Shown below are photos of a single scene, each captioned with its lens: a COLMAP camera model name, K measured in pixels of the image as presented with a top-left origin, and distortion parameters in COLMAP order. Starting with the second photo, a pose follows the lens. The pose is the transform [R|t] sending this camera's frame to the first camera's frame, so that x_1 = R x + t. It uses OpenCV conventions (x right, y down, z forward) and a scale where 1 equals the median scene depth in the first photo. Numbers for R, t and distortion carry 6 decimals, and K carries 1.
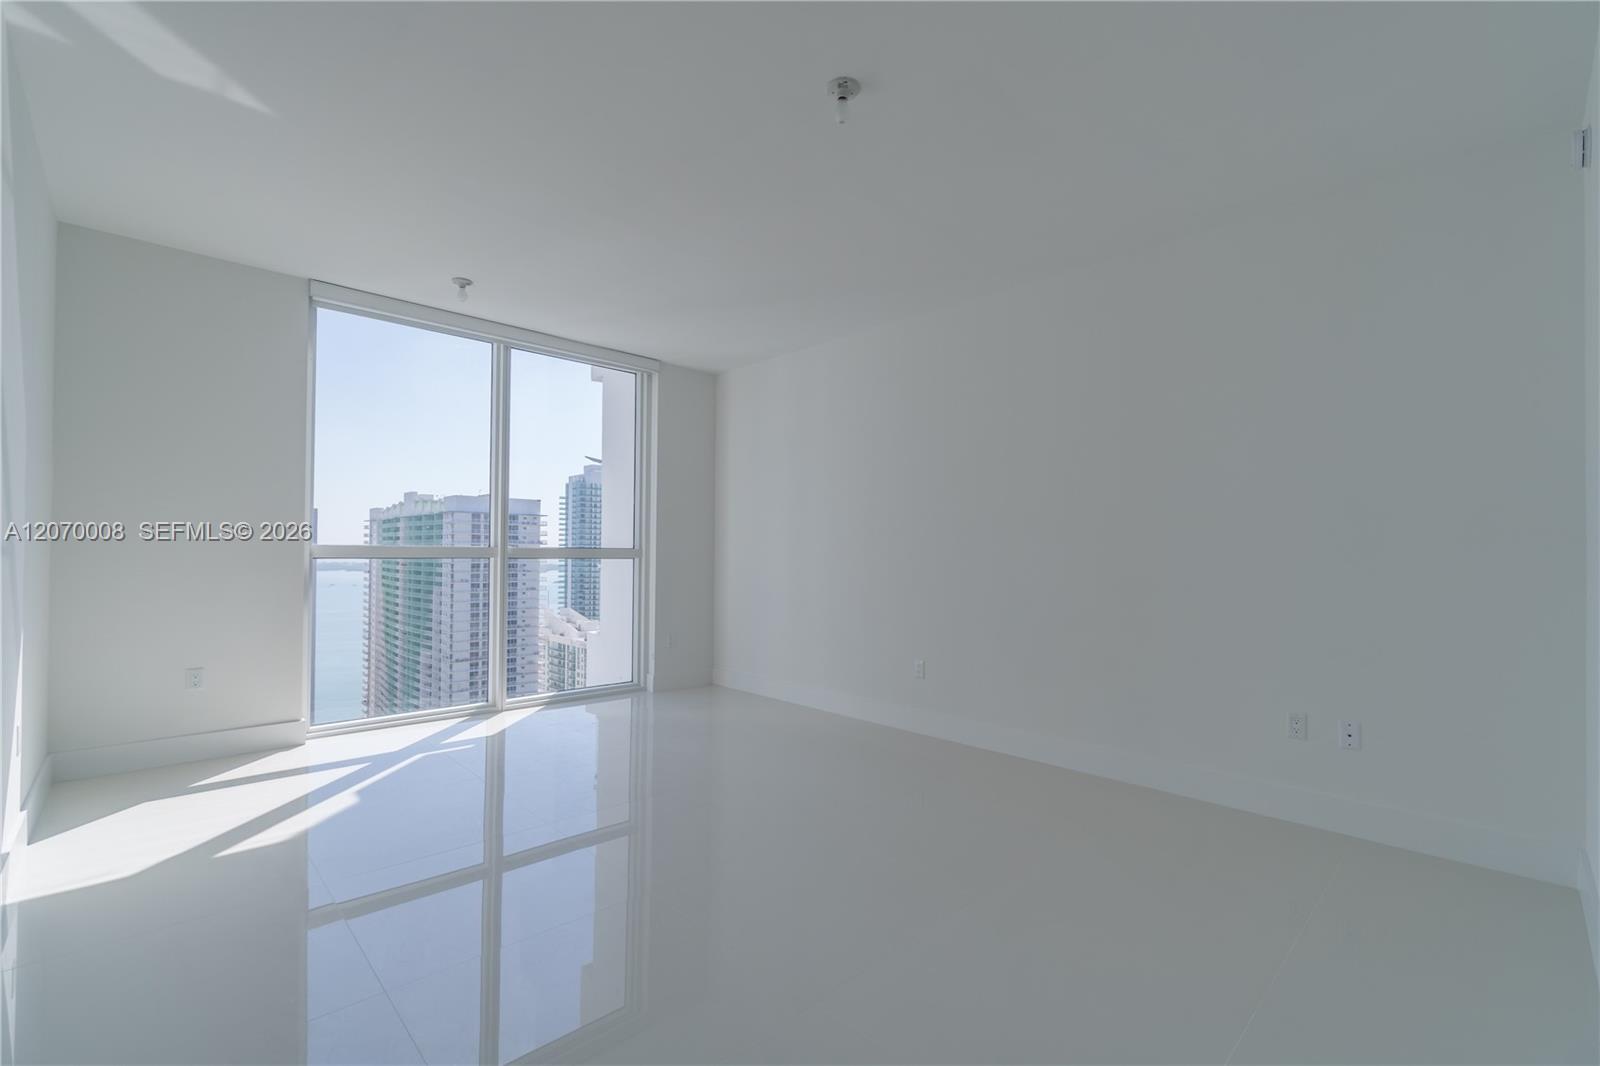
lens RADIAL K [[674.4, 0, 794.2], [0, 674.4, 541.4], [0, 0, 1]] dist [-0.007832, 0.000030]
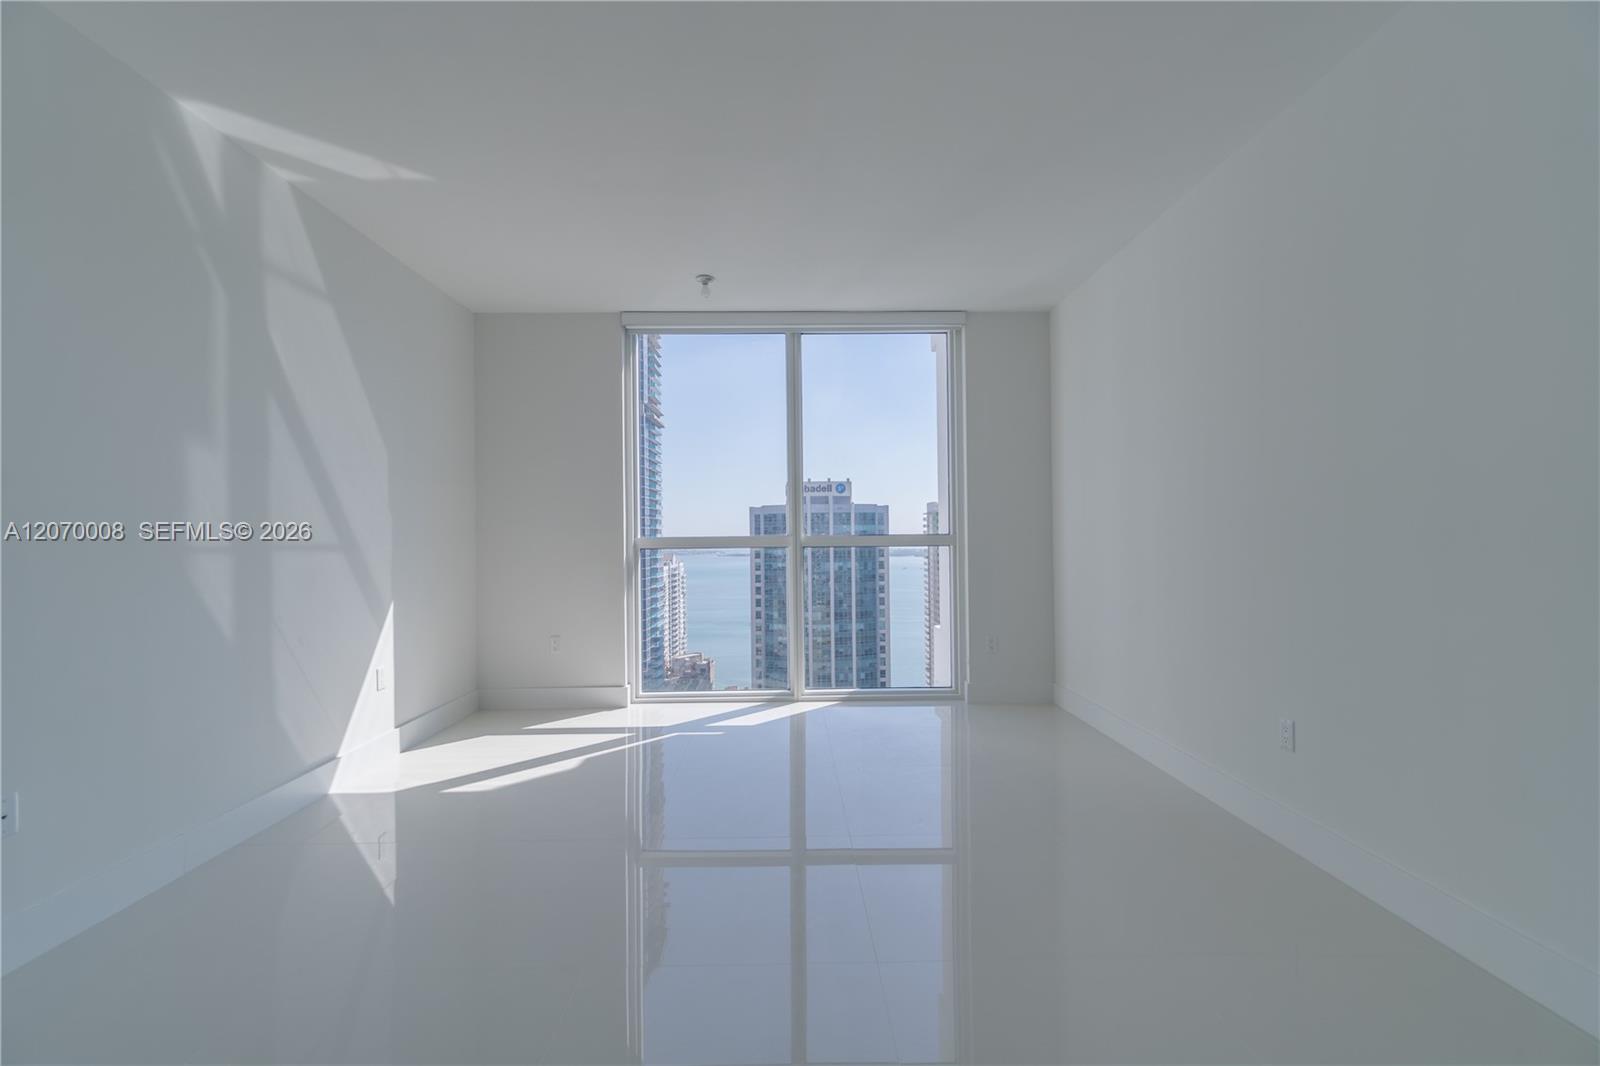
lens RADIAL K [[674.4, 0, 829.8], [0, 674.4, 525.3], [0, 0, 1]] dist [-0.007832, 0.000030]
pose [[0.739639, -0.029390, -0.672362, 0.269874], [0.027743, 0.999528, -0.013172, 0.007673], [0.672432, -0.008911, 0.740105, 0.296500]]
